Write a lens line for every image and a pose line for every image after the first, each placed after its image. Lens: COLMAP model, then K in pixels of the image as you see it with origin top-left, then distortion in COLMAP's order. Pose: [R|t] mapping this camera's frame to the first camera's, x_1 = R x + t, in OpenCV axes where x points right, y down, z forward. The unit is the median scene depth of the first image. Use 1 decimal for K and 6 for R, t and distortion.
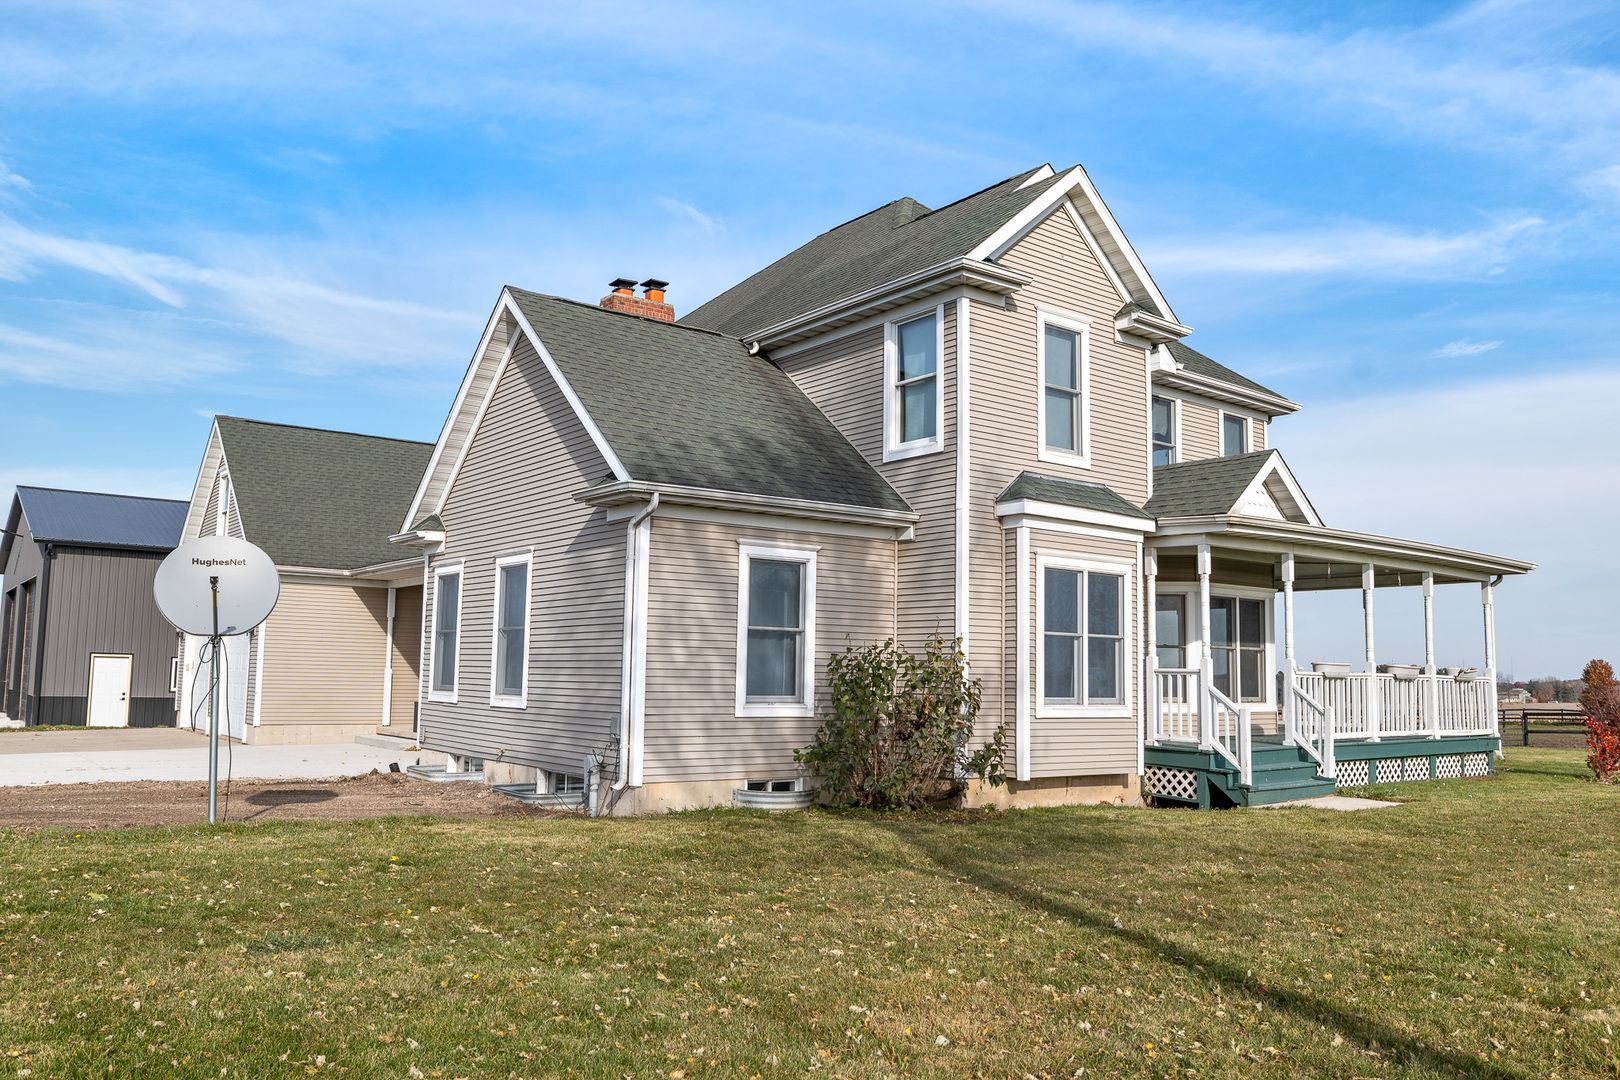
lens RADIAL K [[1232.4, 0, 810.0], [0, 1232.4, 540.0], [0, 0, 1]] dist [-0.056534, 0.004962]
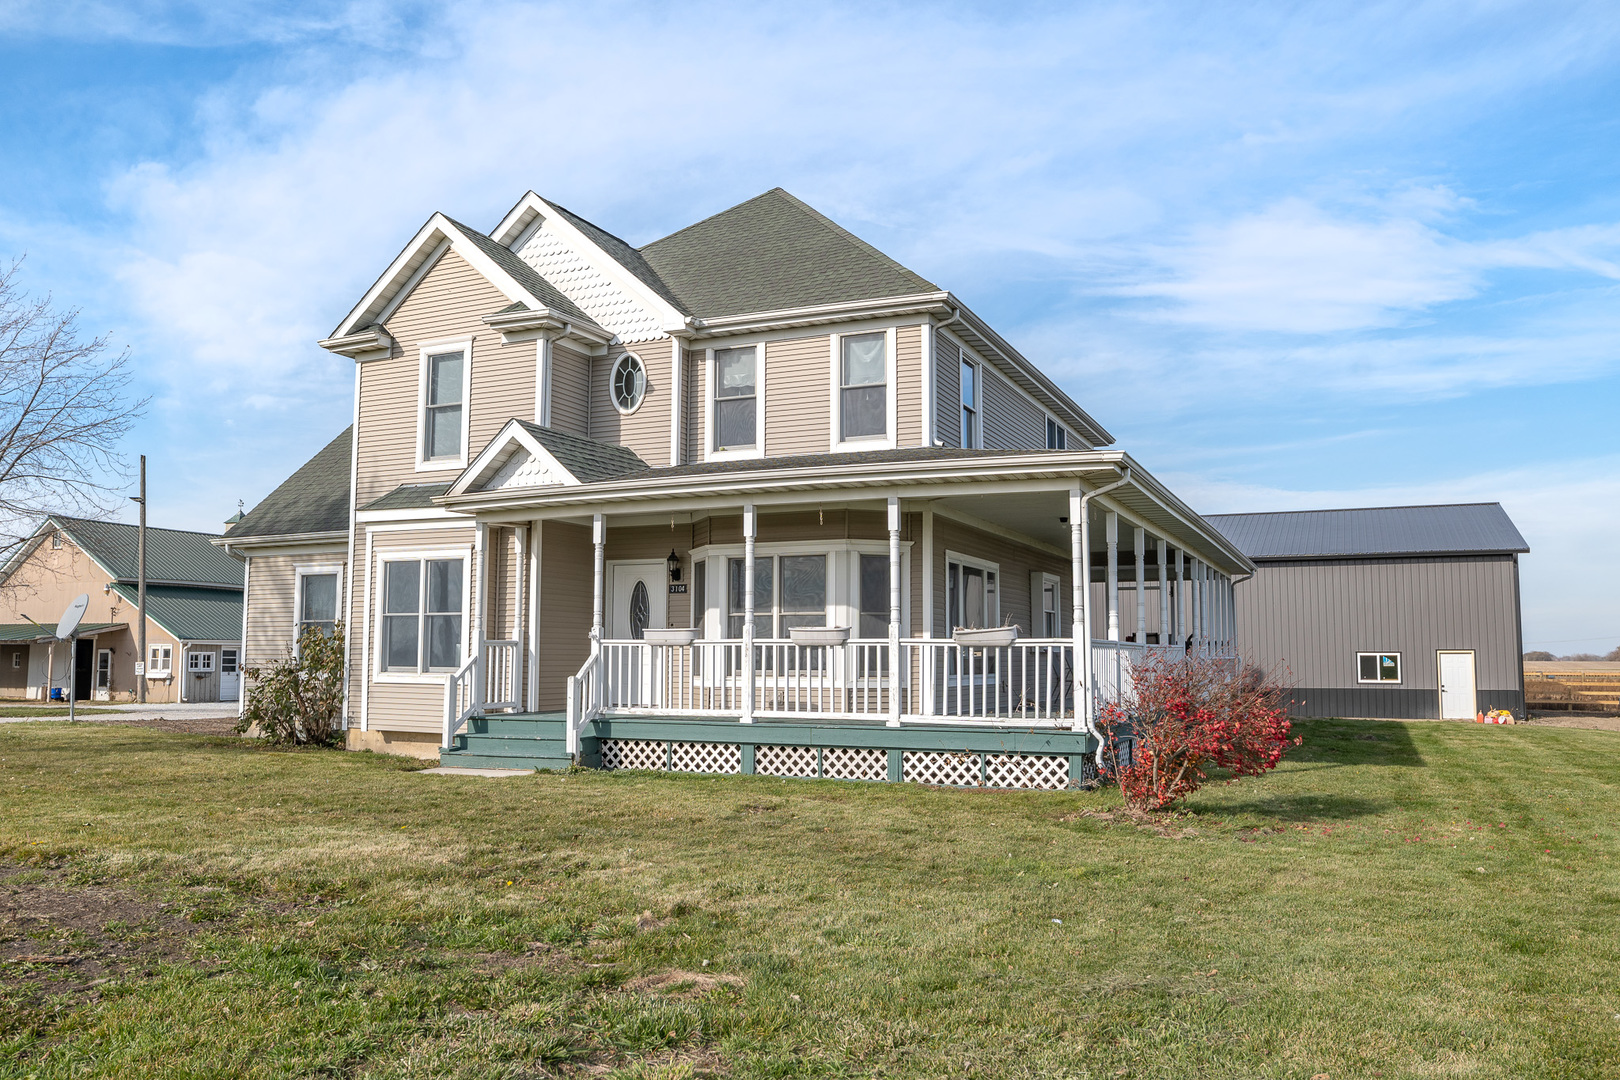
lens RADIAL K [[1232.4, 0, 810.0], [0, 1232.4, 540.0], [0, 0, 1]] dist [-0.056534, 0.004962]
pose [[0.471693, -0.101826, -0.875864, 1.405734], [0.103366, 0.992847, -0.059759, 0.112851], [0.875683, -0.062346, 0.478844, 0.748611]]
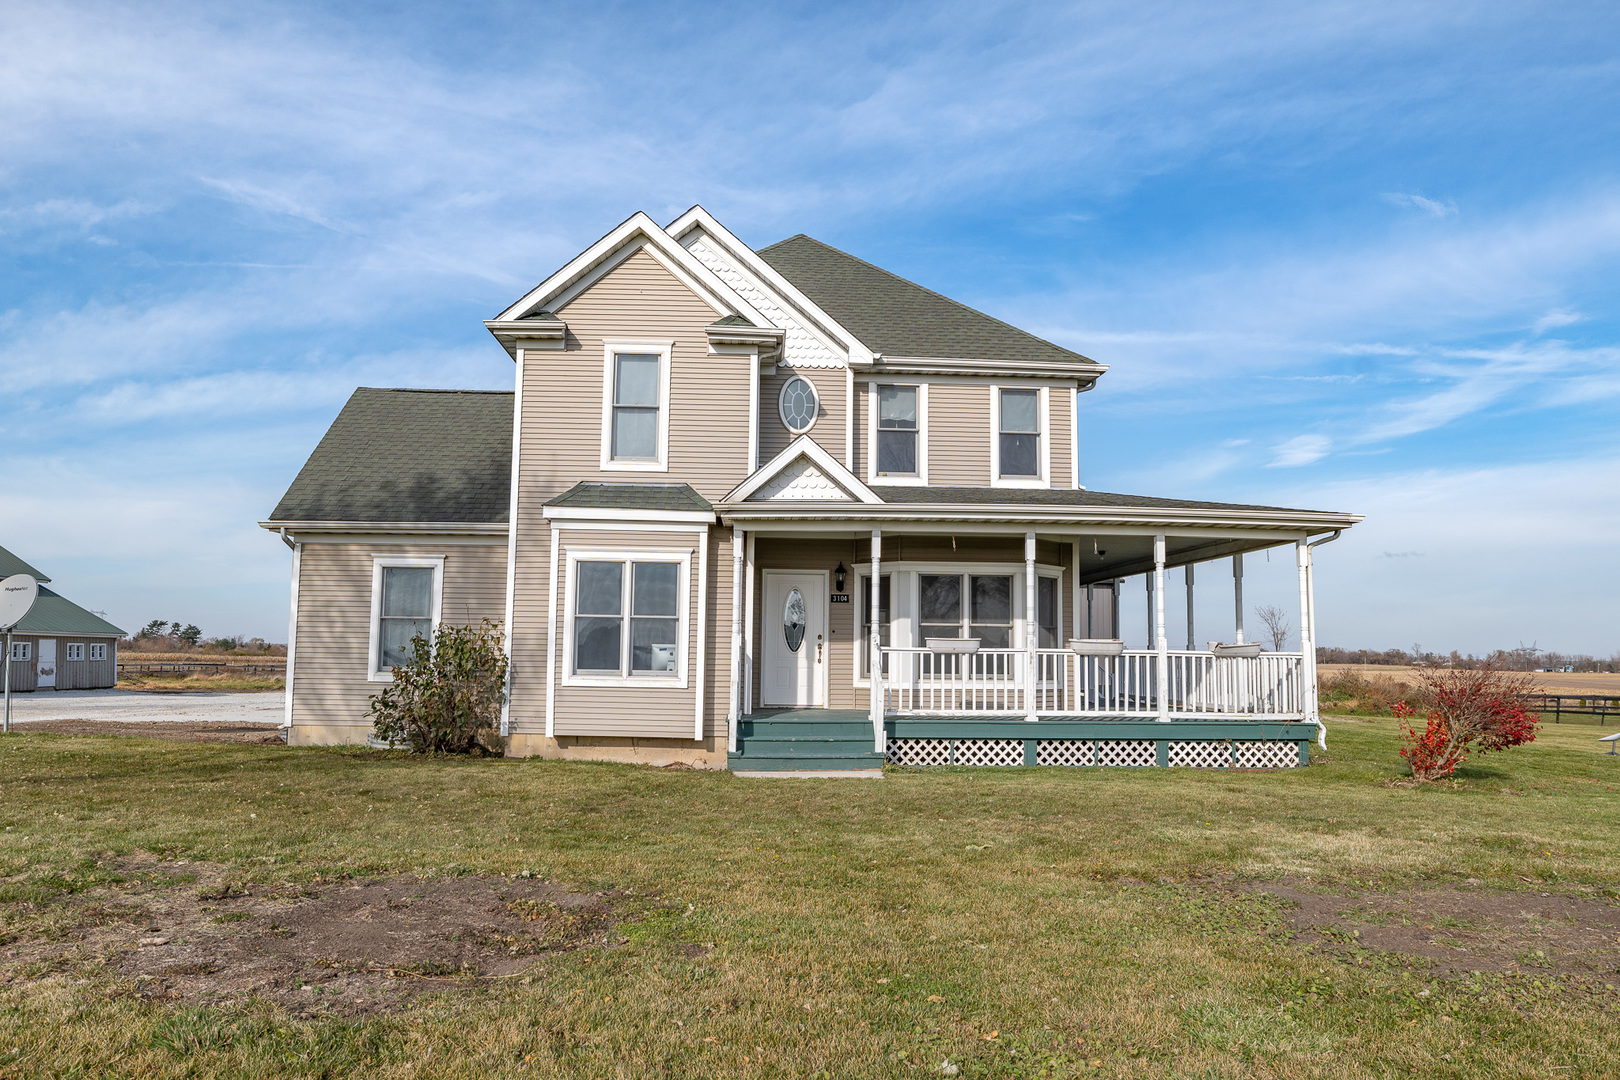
lens RADIAL K [[1107.0, 0, 810.0], [0, 1107.0, 540.0], [0, 0, 1]] dist [-0.052866, -0.000094]
pose [[0.822651, -0.065834, -0.564722, 0.940557], [0.064466, 0.997669, -0.022397, 0.038758], [0.564880, -0.017980, 0.824977, 0.228877]]
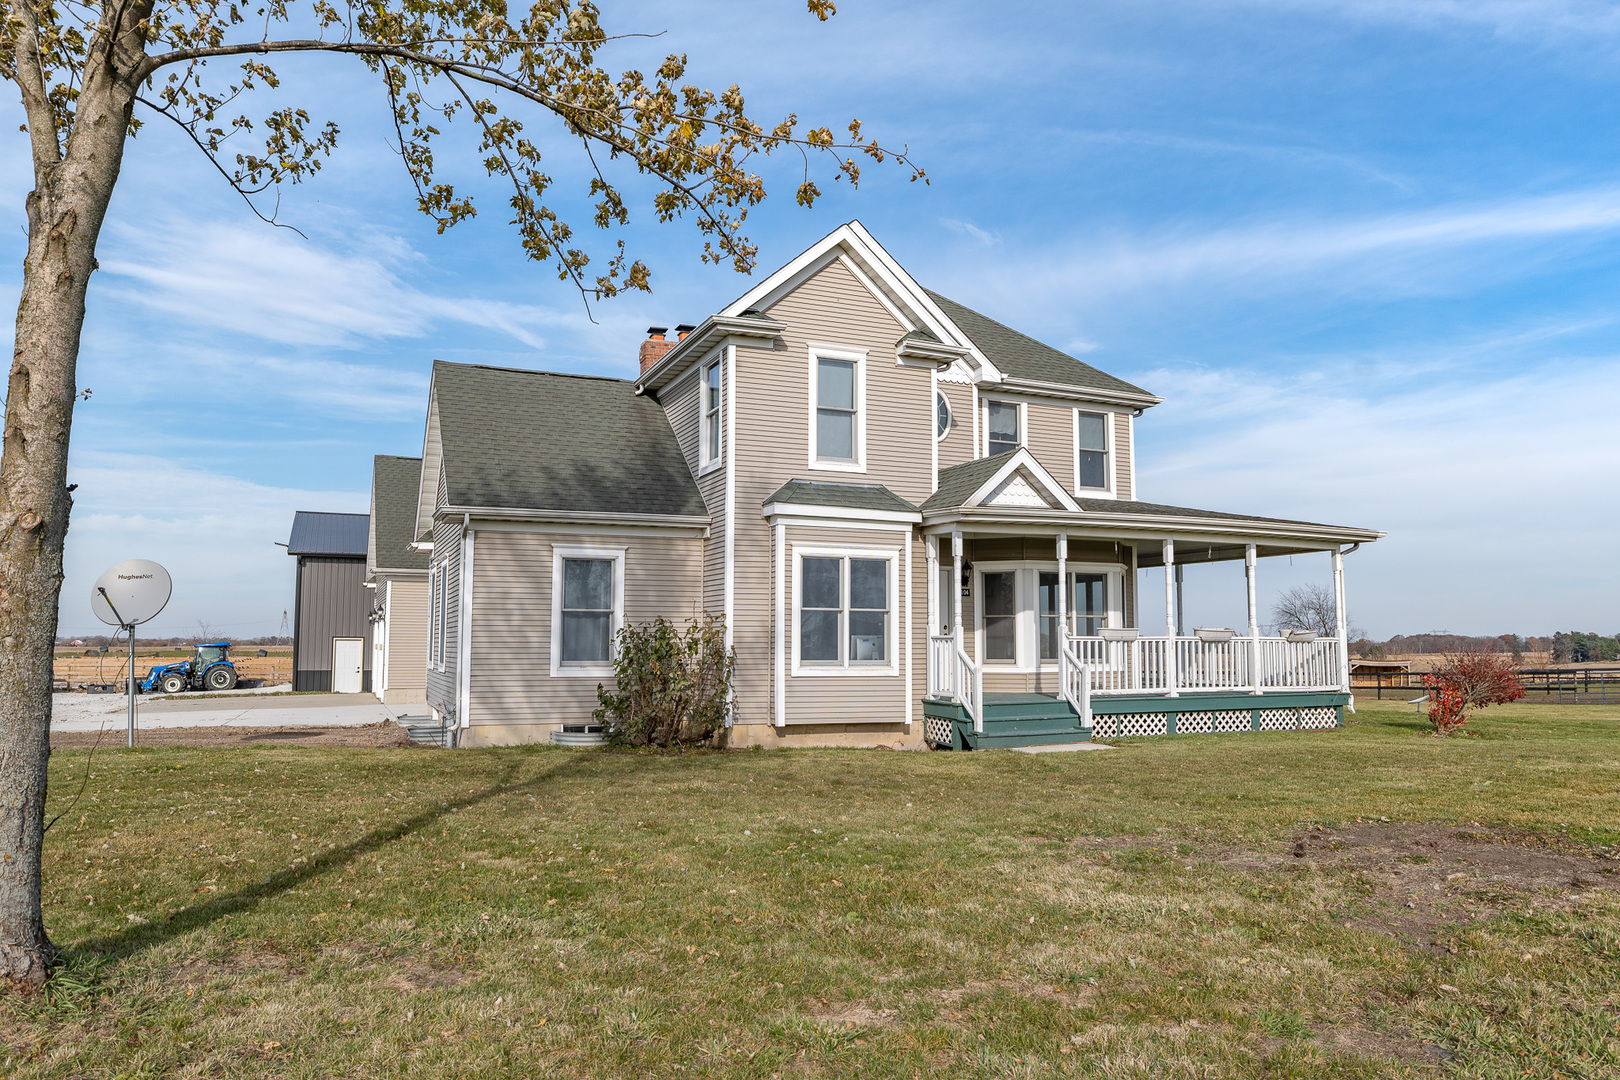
lens RADIAL K [[1107.0, 0, 810.0], [0, 1107.0, 540.0], [0, 0, 1]] dist [-0.052866, -0.000094]
pose [[0.970424, -0.037812, -0.238427, 0.444834], [0.041141, 0.999113, 0.009000, -0.003580], [0.237875, -0.018543, 0.971119, -0.082536]]
